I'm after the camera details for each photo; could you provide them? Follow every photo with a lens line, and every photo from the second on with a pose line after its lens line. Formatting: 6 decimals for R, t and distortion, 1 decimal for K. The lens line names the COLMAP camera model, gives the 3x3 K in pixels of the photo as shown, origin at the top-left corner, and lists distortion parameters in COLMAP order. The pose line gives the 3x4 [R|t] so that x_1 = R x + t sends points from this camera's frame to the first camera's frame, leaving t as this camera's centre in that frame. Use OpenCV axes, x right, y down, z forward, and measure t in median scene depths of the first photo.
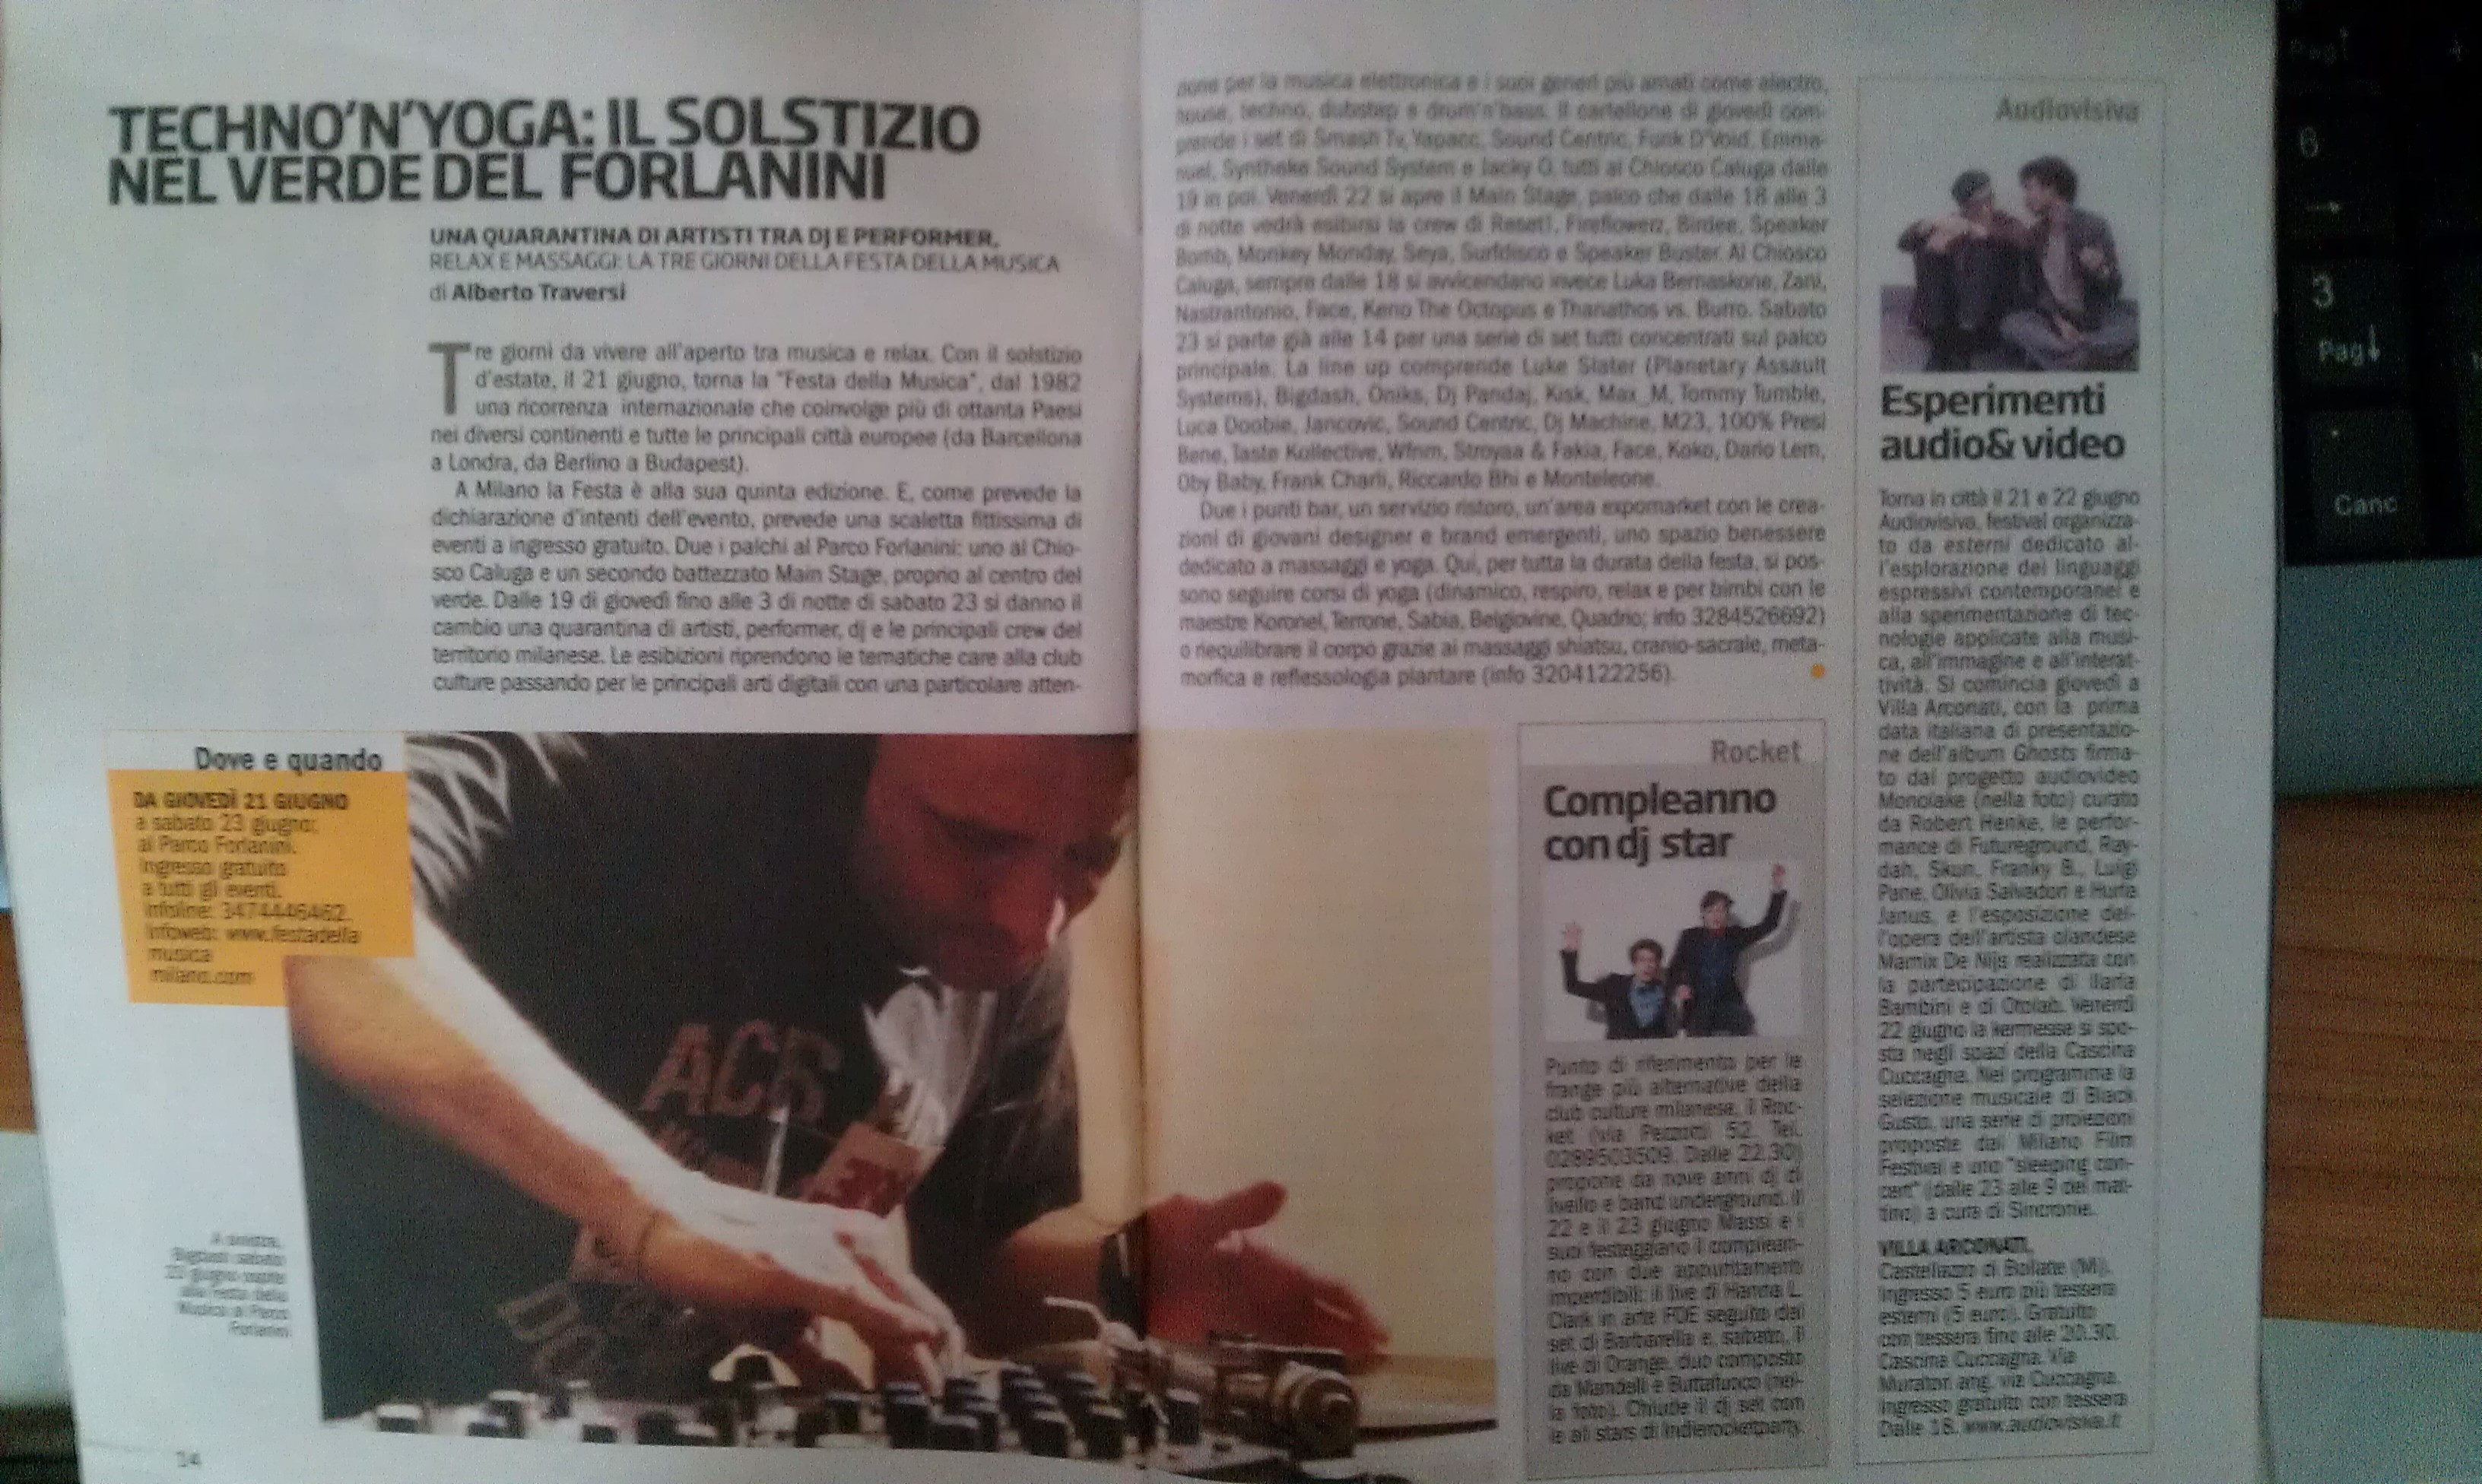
lens RADIAL K [[2984.9, 0, 1241.0], [0, 2984.9, 742.0], [0, 0, 1]] dist [0.154675, -0.919393]
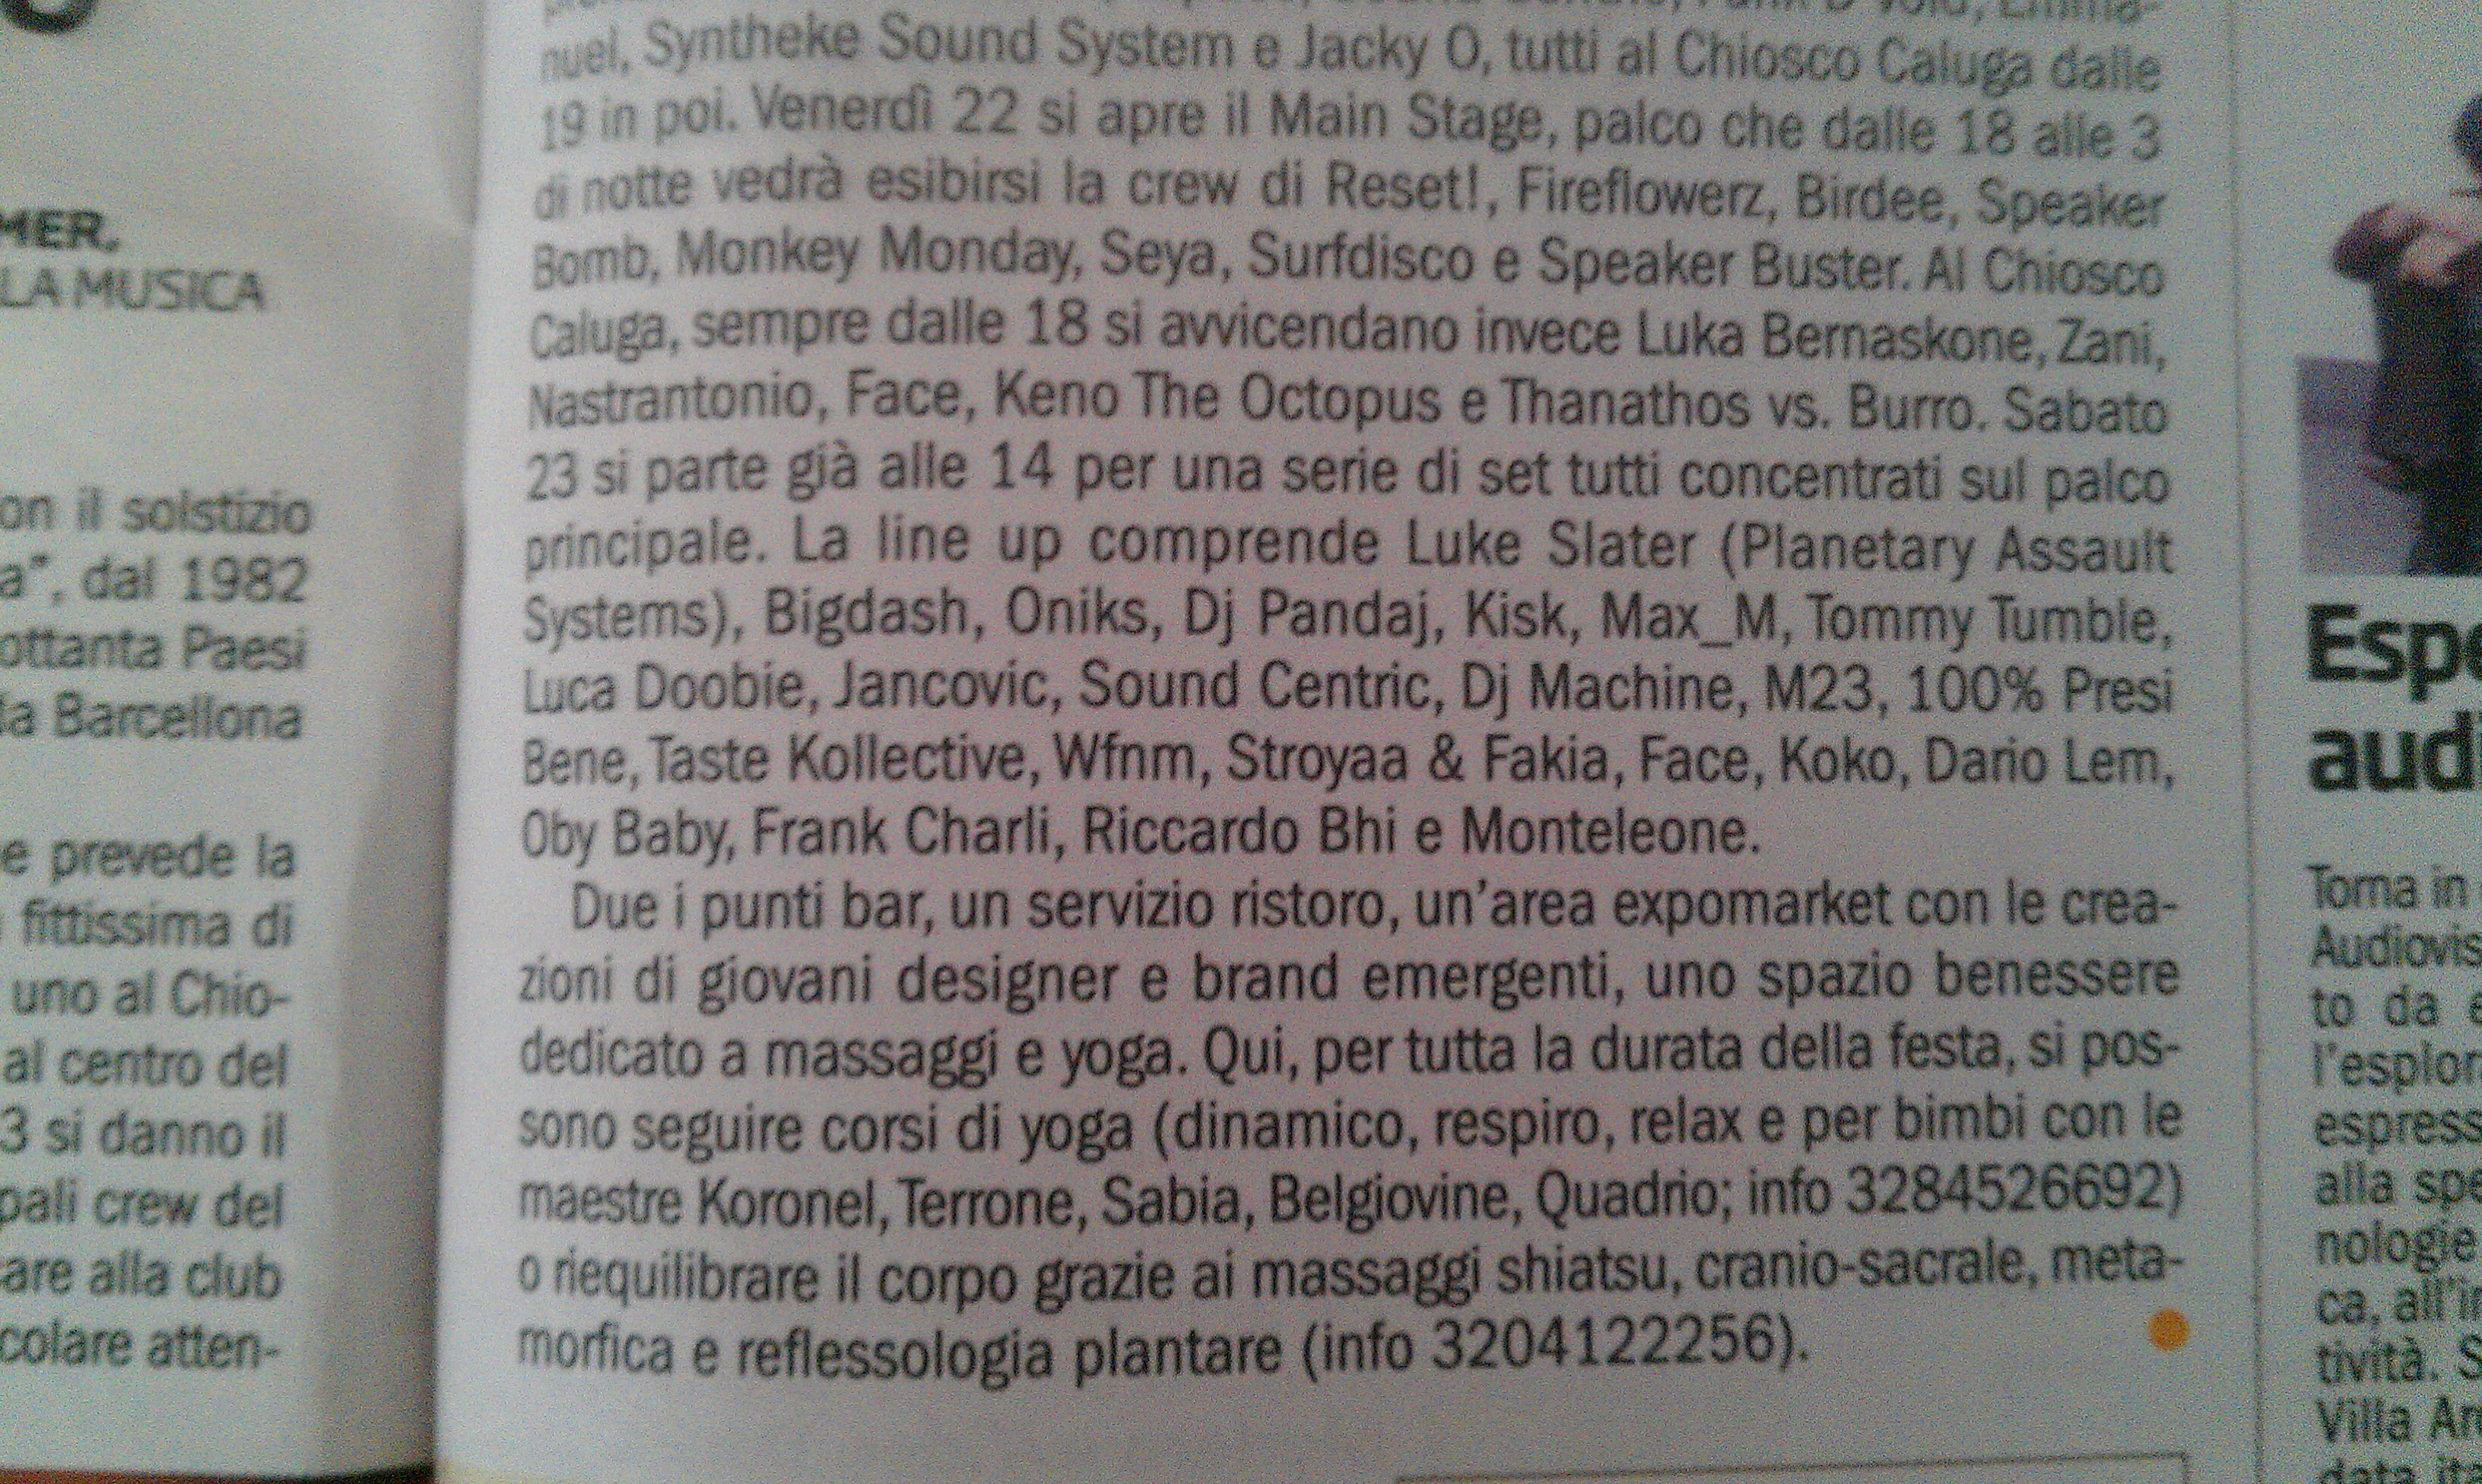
lens RADIAL K [[2984.9, 0, 1241.0], [0, 2984.9, 742.0], [0, 0, 1]] dist [0.154675, -0.919393]
pose [[0.999955, 0.007024, 0.006416, 0.069839], [-0.006329, 0.994702, -0.102608, -0.059335], [-0.007102, 0.102562, 0.994701, 0.612473]]
